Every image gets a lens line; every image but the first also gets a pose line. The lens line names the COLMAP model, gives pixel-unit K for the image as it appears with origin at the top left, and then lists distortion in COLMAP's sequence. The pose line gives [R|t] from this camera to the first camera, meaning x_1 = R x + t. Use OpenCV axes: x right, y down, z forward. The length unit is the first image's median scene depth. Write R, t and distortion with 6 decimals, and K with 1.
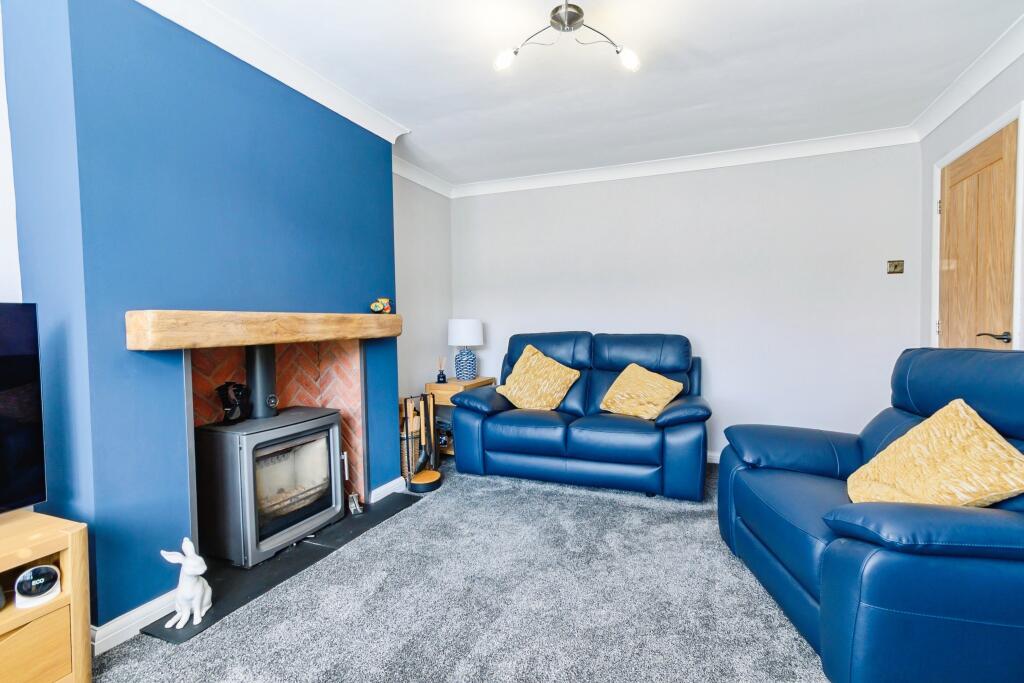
lens RADIAL K [[468.2, 0, 518.3], [0, 468.2, 335.4], [0, 0, 1]] dist [-0.003878, 0.005368]
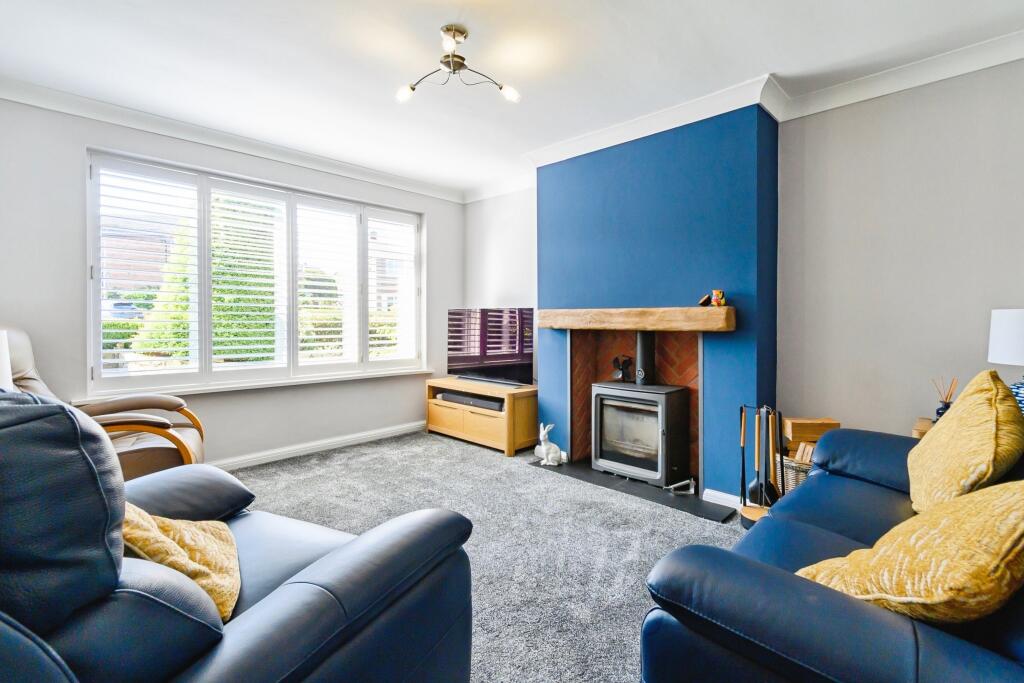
lens RADIAL K [[468.2, 0, 518.3], [0, 468.2, 335.4], [0, 0, 1]] dist [-0.003878, 0.005368]
pose [[-0.375423, 0.045180, -0.925752, 0.896345], [-0.027072, 0.997851, 0.059677, -0.042265], [0.926458, 0.047466, -0.373393, 1.224476]]
